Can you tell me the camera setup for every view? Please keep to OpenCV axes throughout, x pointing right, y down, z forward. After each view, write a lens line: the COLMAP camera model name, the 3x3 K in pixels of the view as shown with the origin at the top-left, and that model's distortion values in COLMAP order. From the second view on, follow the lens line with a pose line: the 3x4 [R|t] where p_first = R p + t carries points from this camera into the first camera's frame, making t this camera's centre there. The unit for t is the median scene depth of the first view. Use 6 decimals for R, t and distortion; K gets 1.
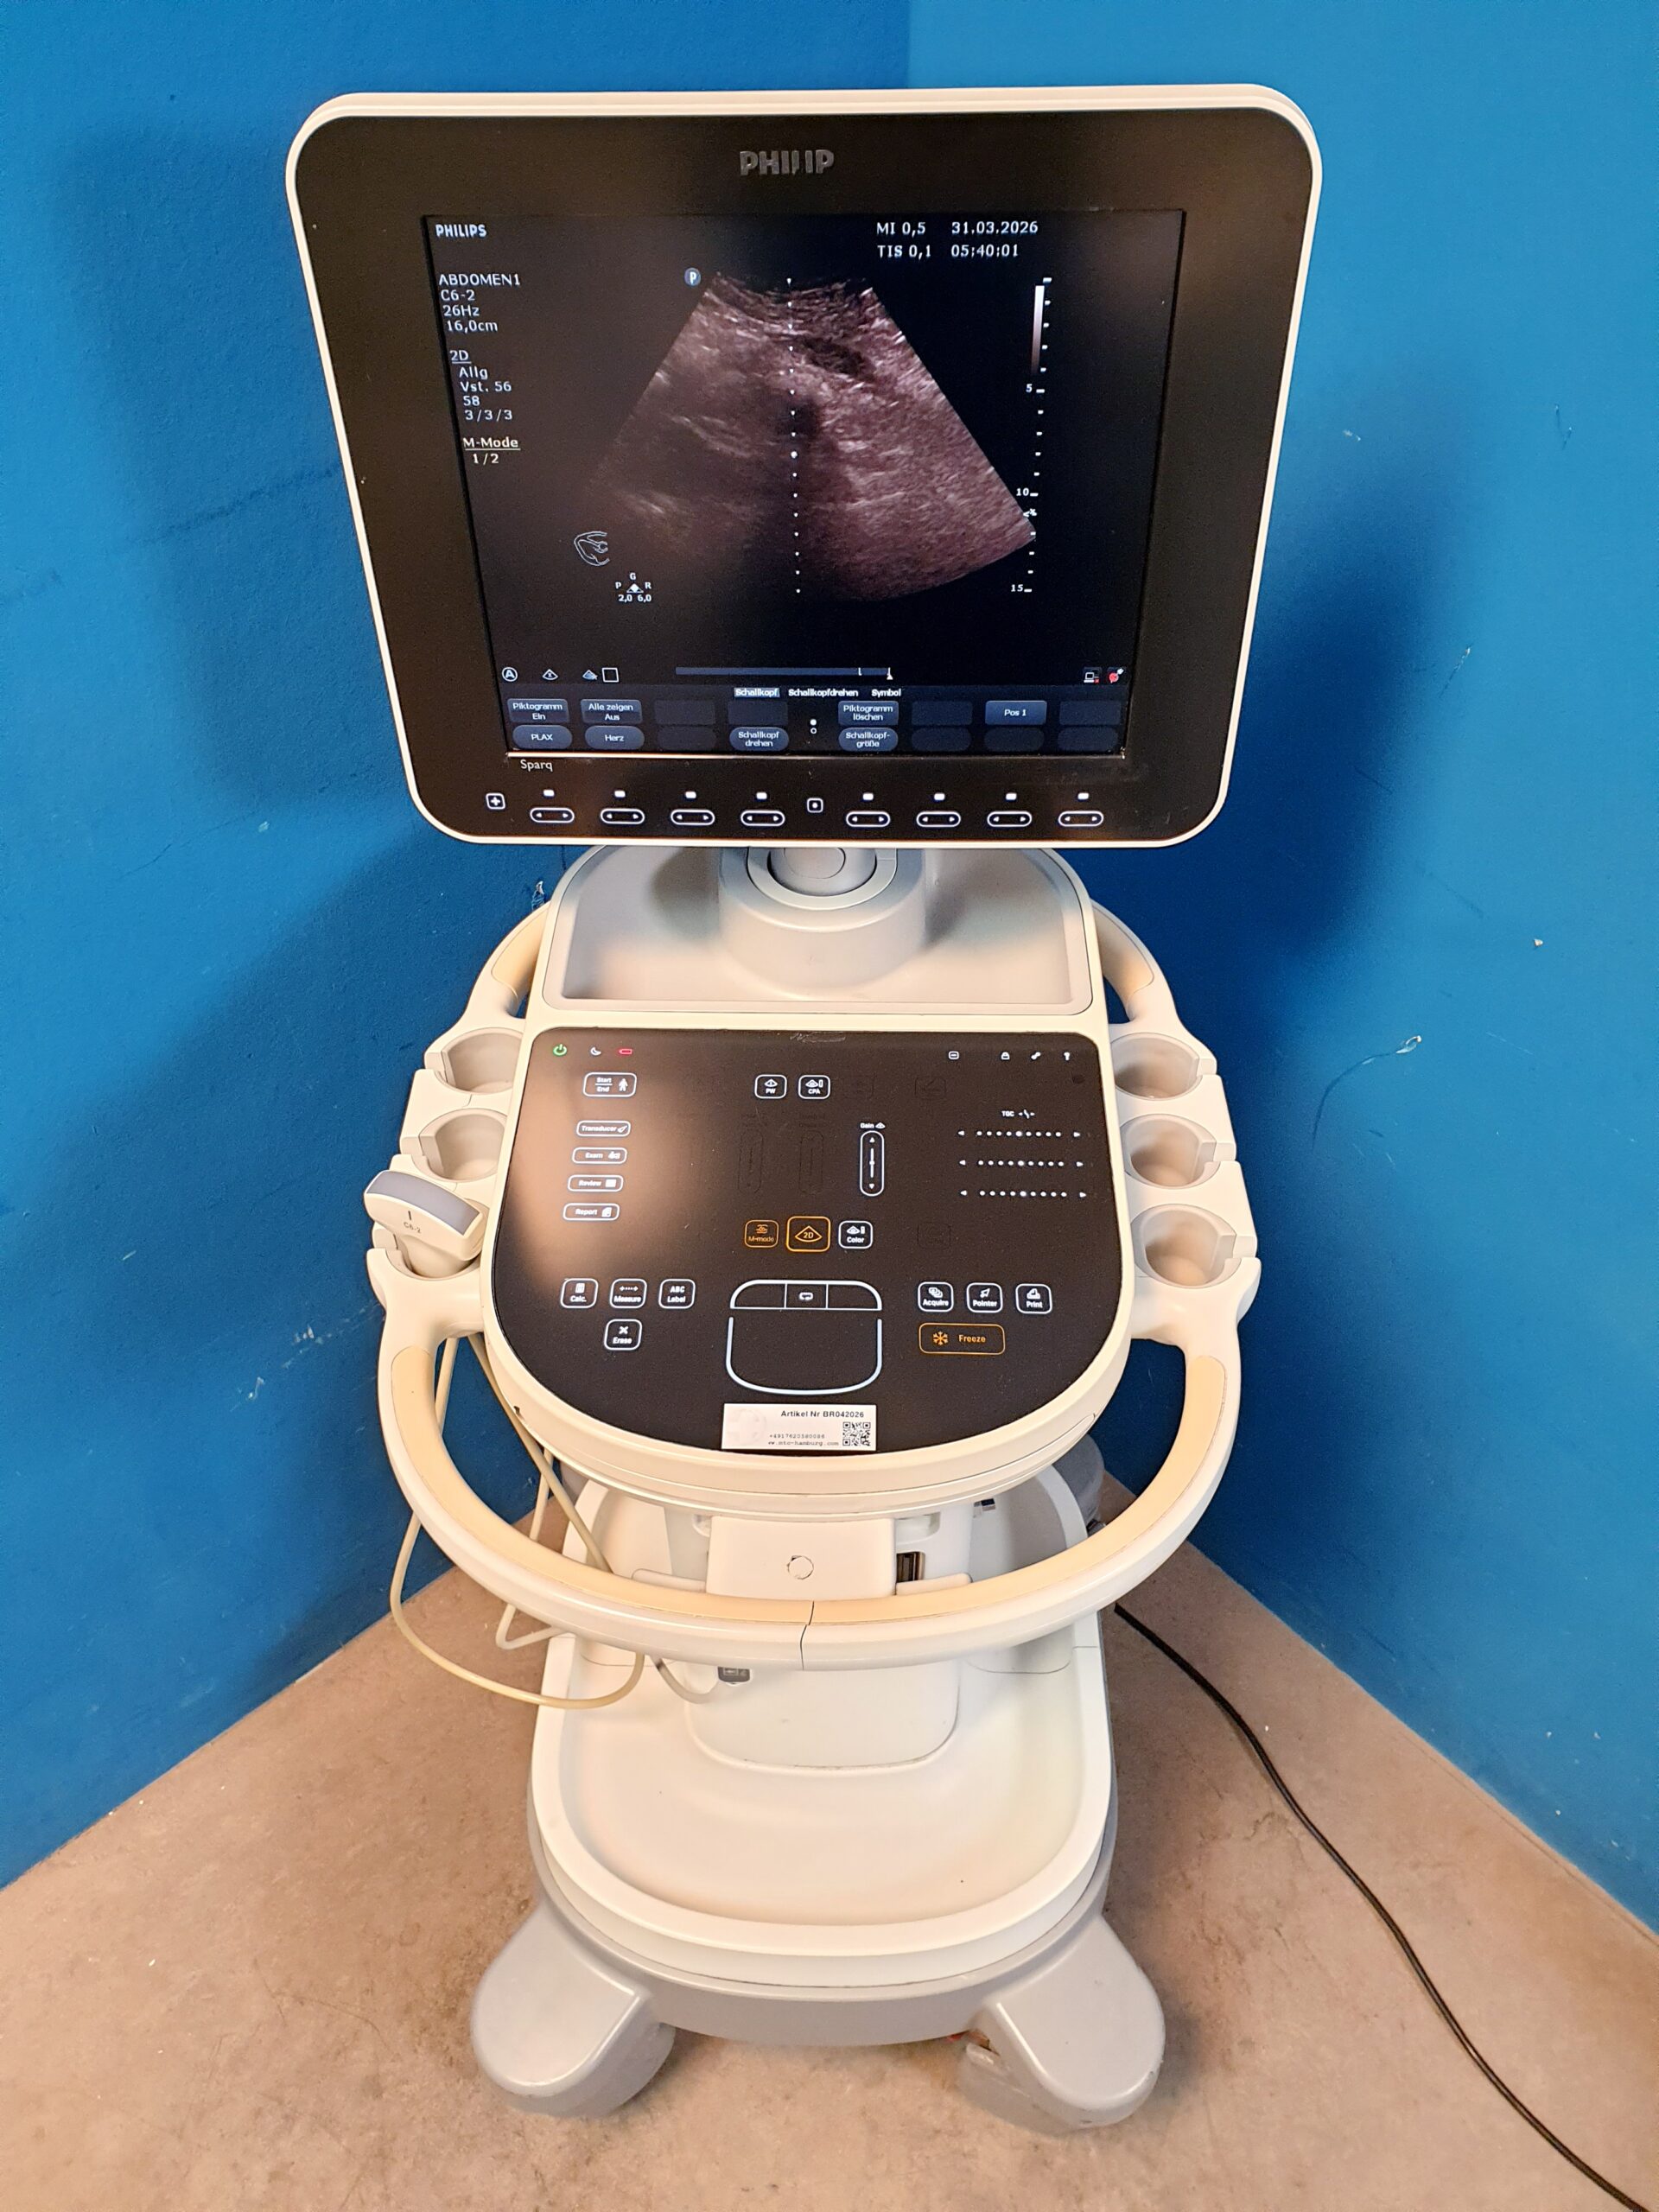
lens RADIAL K [[1736.4, 0, 830.4], [0, 1736.4, 1095.2], [0, 0, 1]] dist [0.004704, 0.013475]
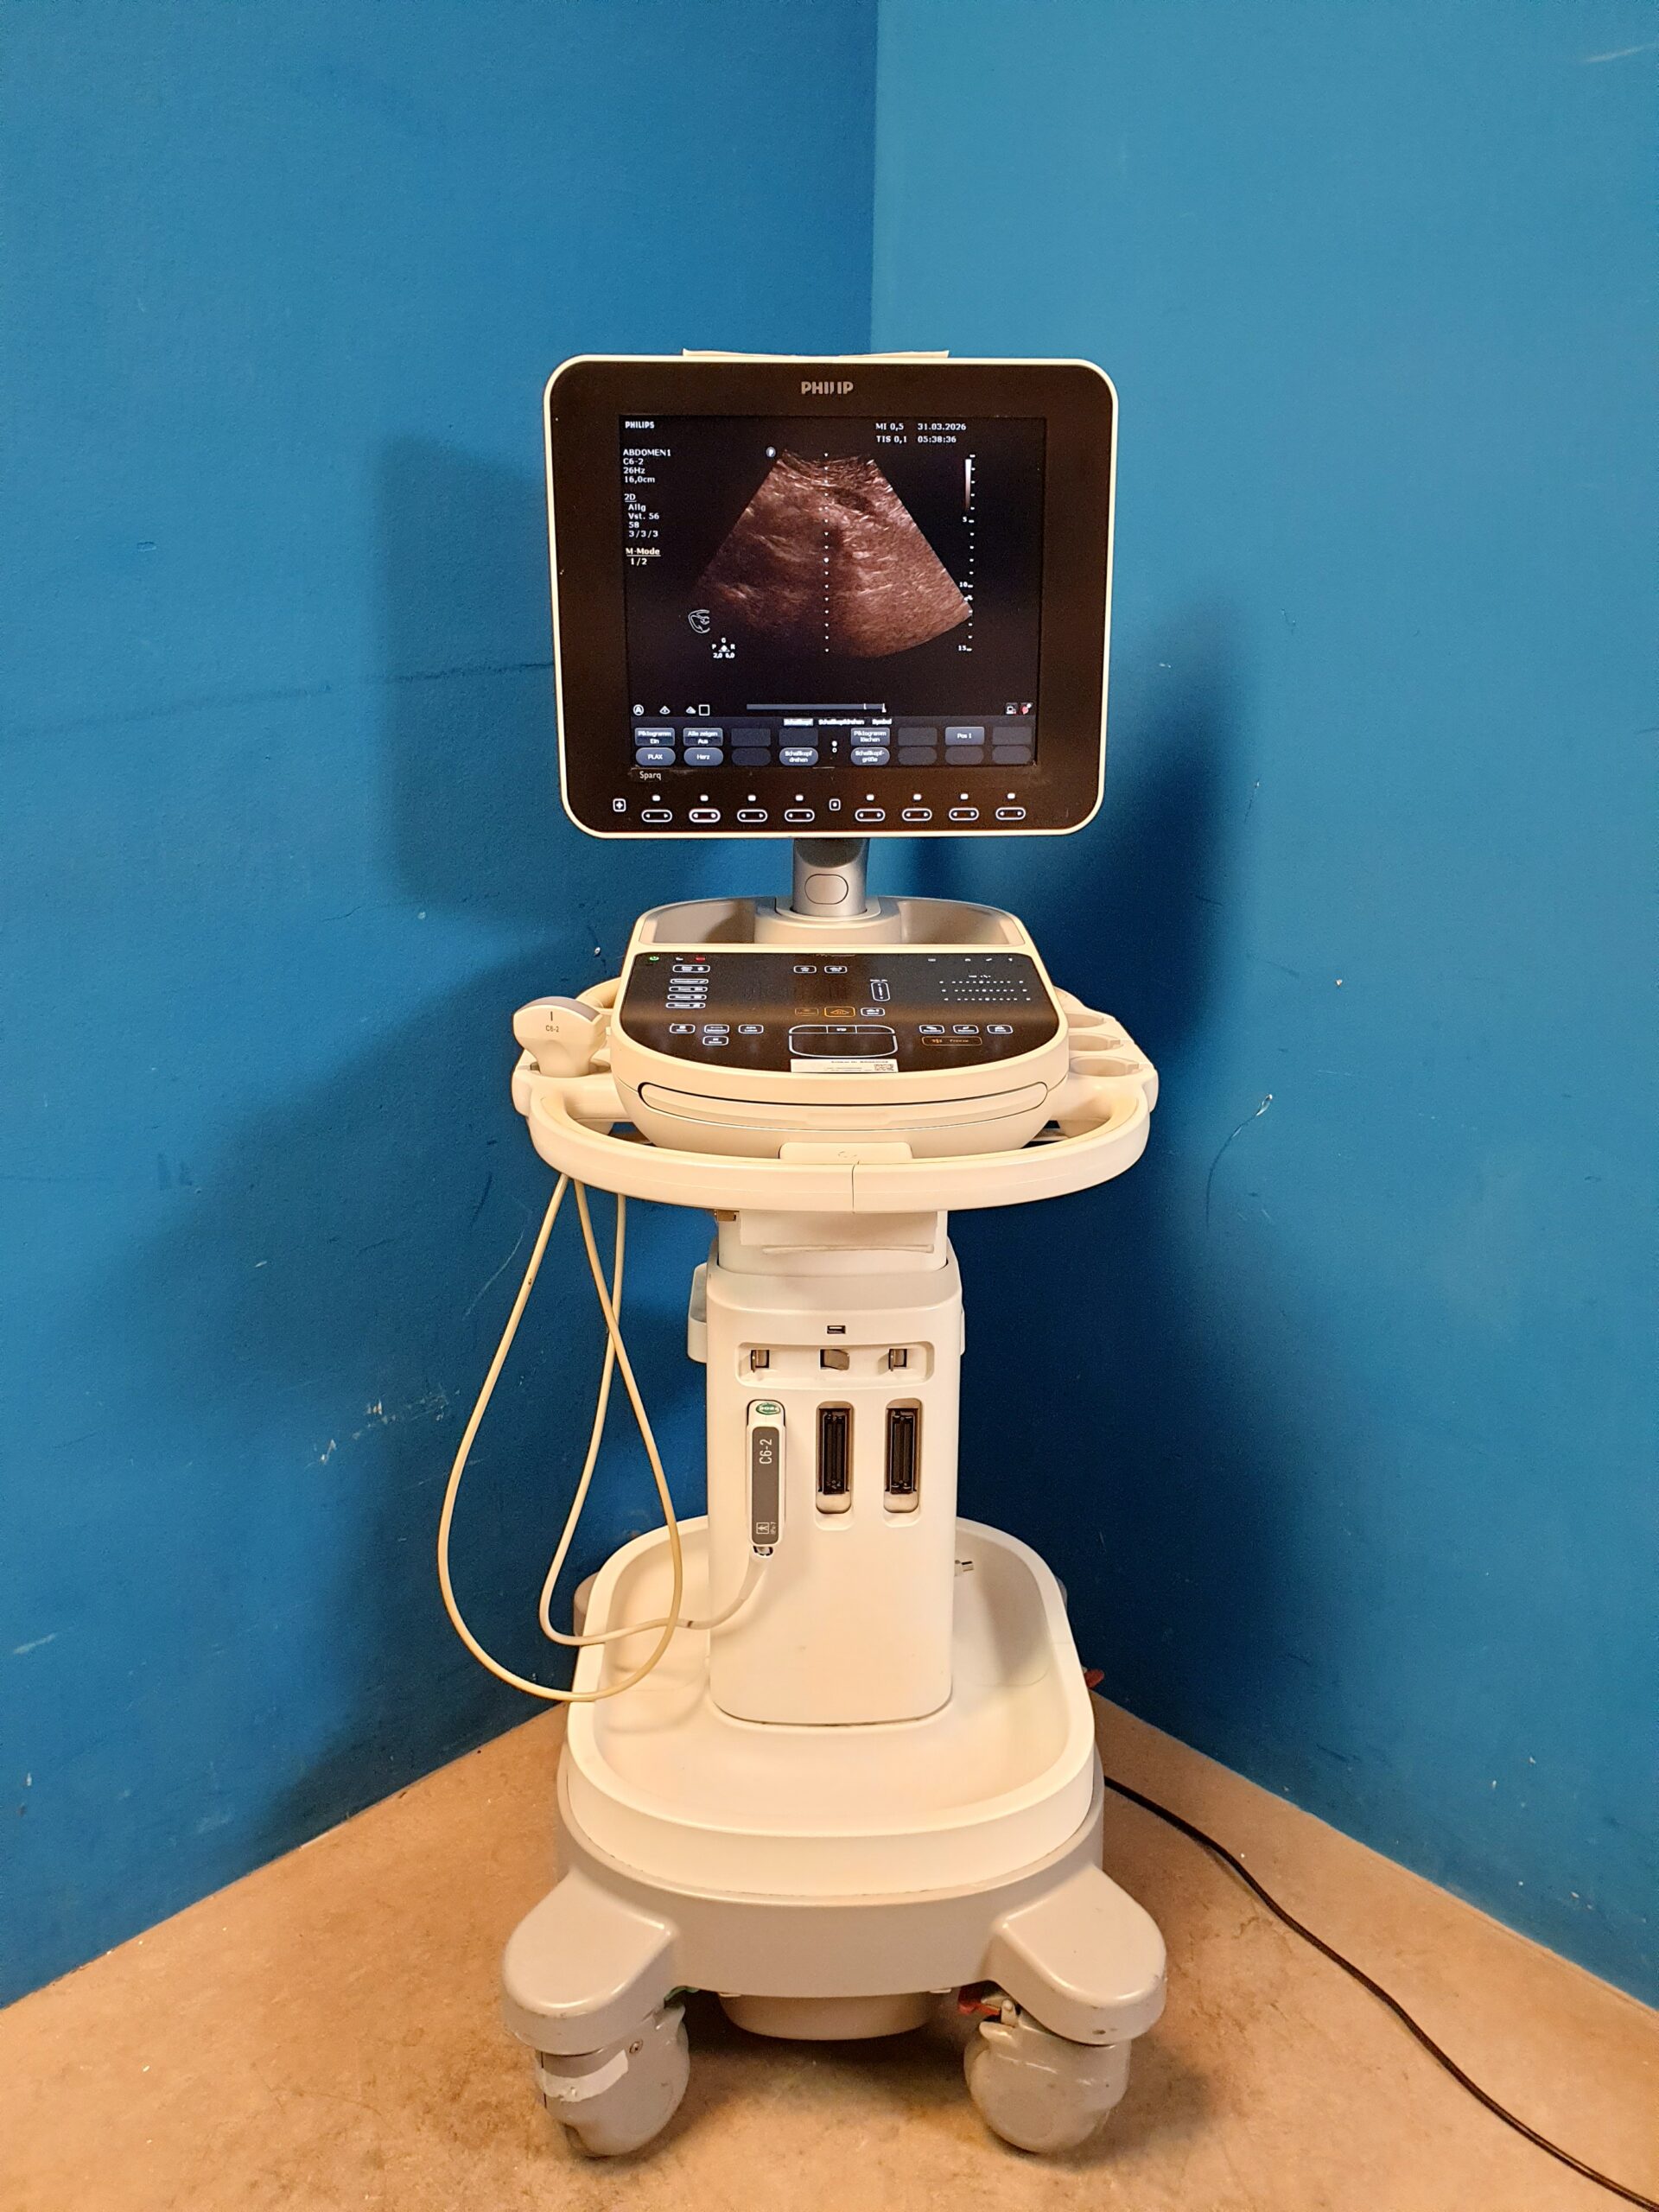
lens RADIAL K [[1732.5, 0, 829.5], [0, 1732.5, 1106.0], [0, 0, 1]] dist [0.024411, -0.005885]
pose [[0.998554, 0.000055, 0.053762, -0.094432], [0.023922, 0.895101, -0.445221, 0.740455], [-0.048147, 0.445863, 0.893805, -0.221869]]
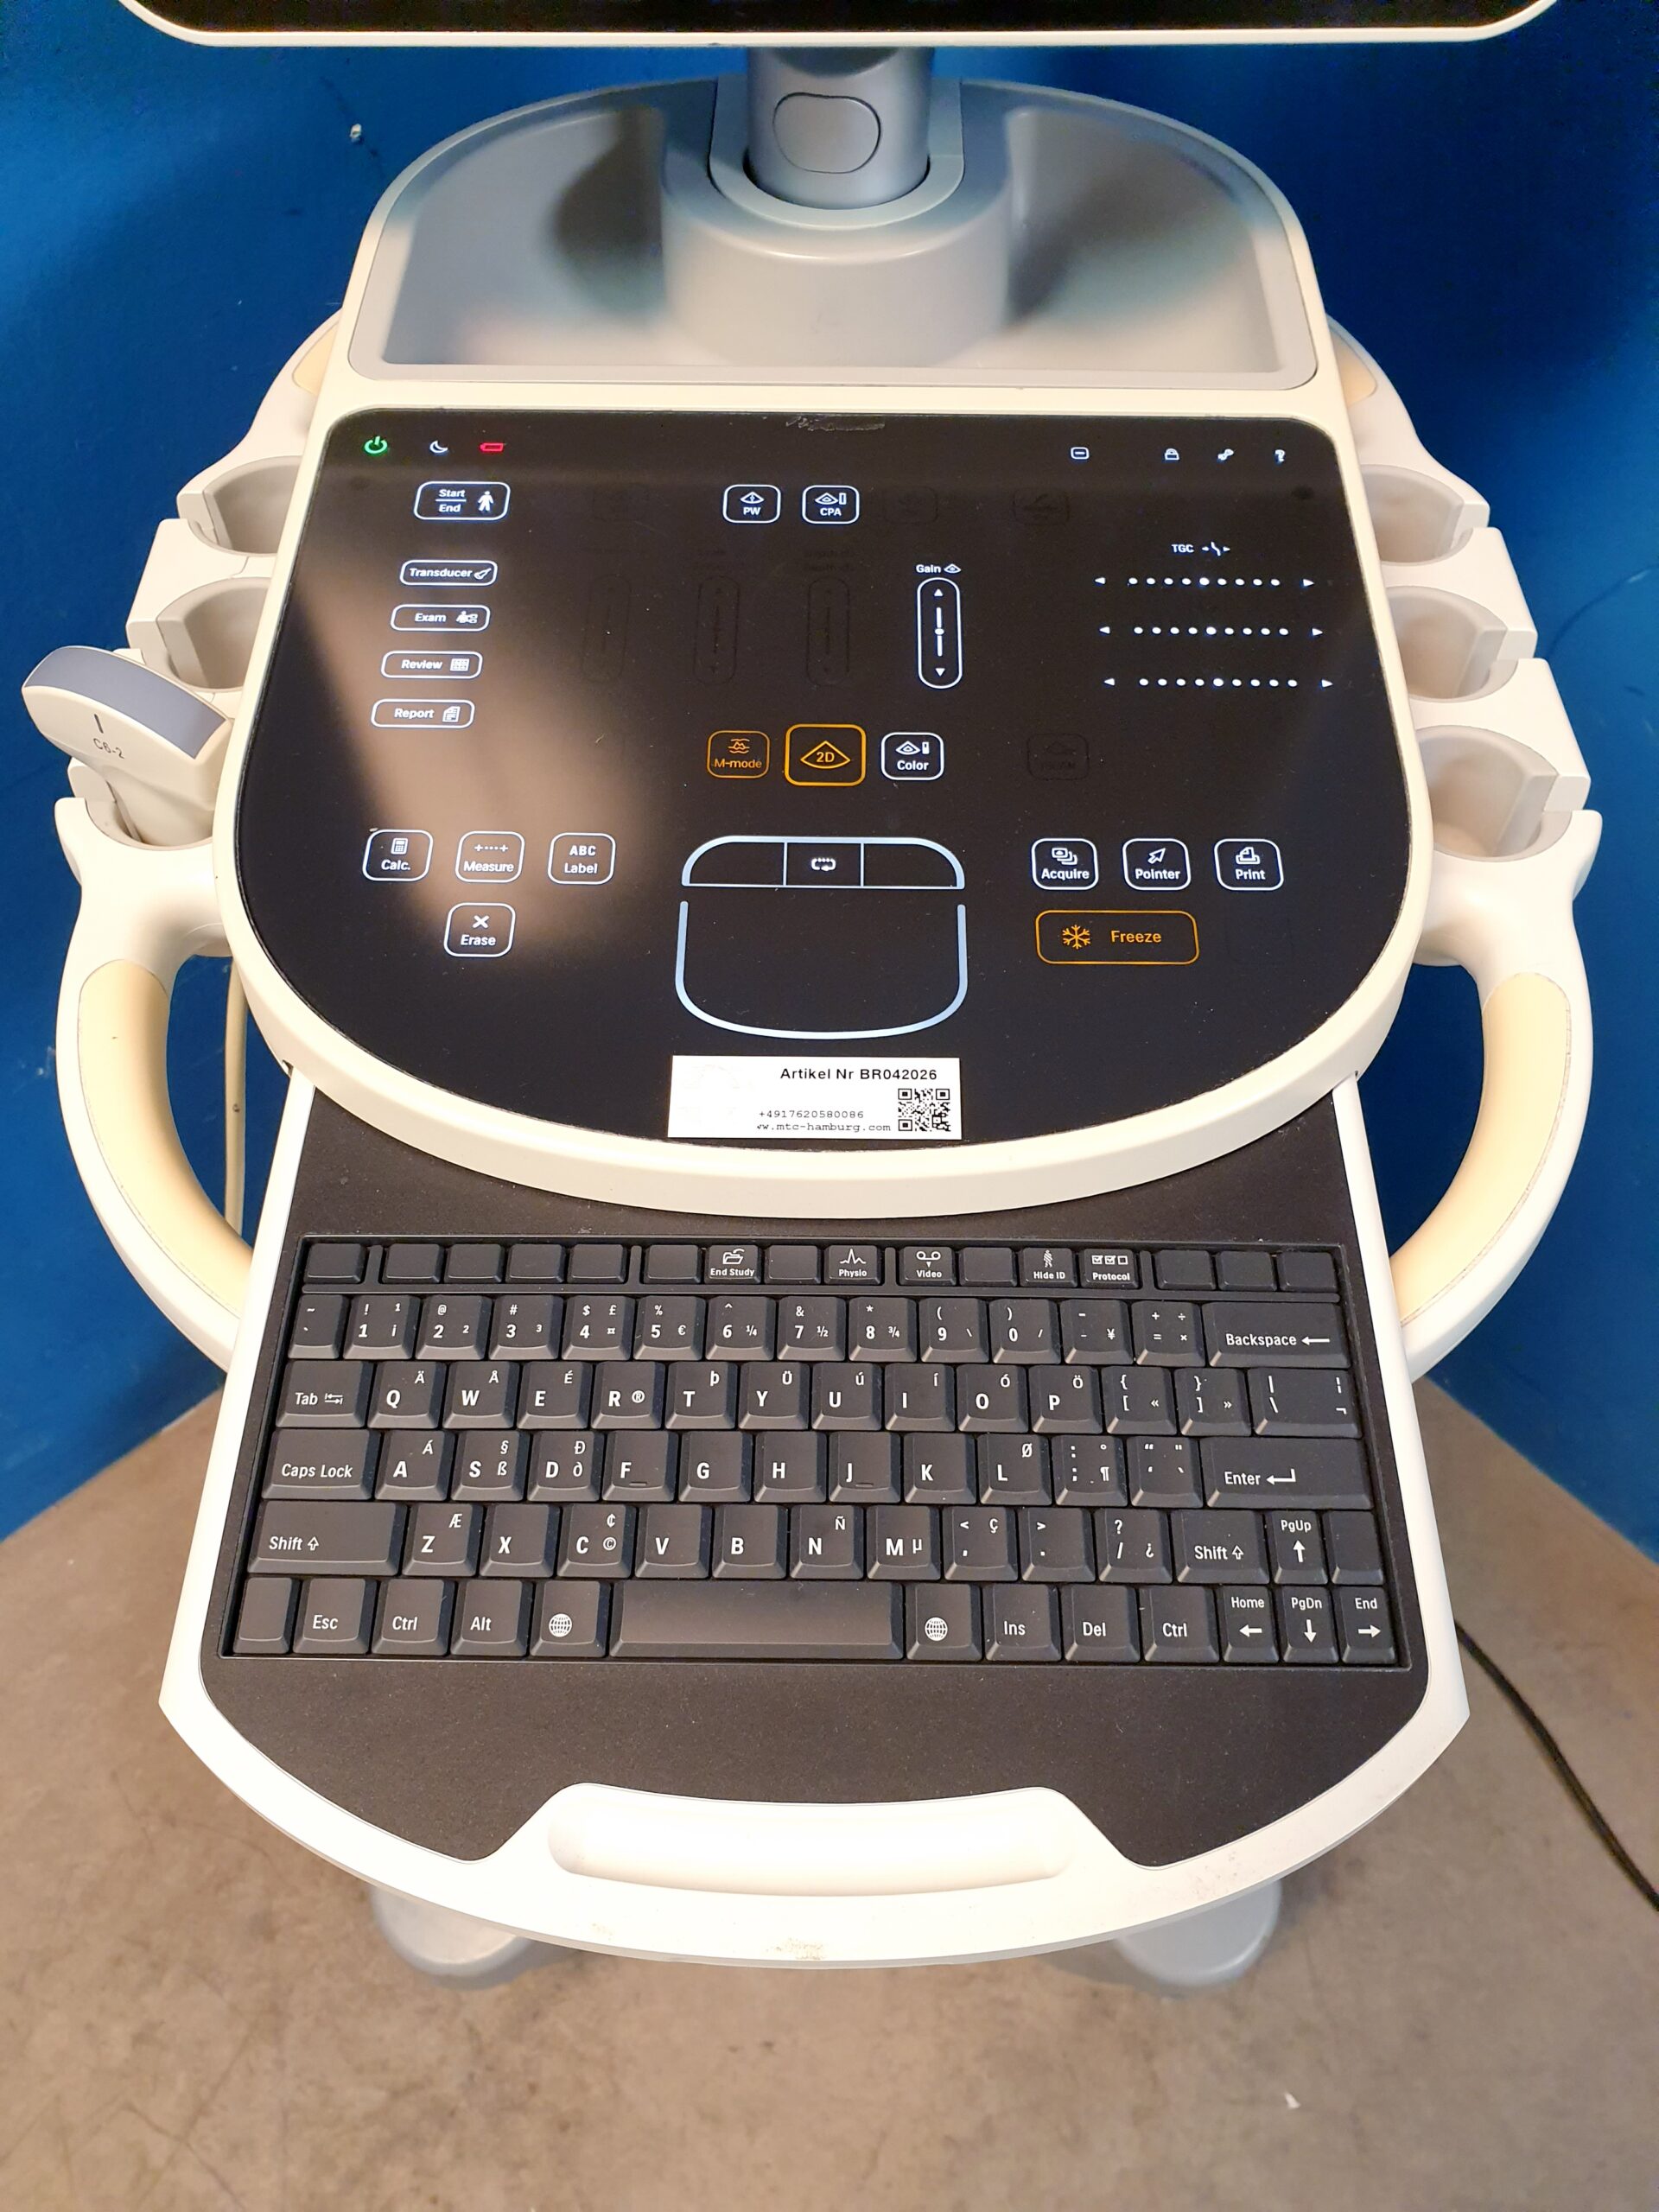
lens RADIAL K [[1746.3, 0, 839.8], [0, 1746.3, 1102.8], [0, 0, 1]] dist [0.016742, 0.004610]
pose [[0.999878, -0.002239, 0.015442, -0.016178], [-0.000518, 0.984352, 0.176215, 0.086222], [-0.015595, -0.176202, 0.984231, 0.416680]]
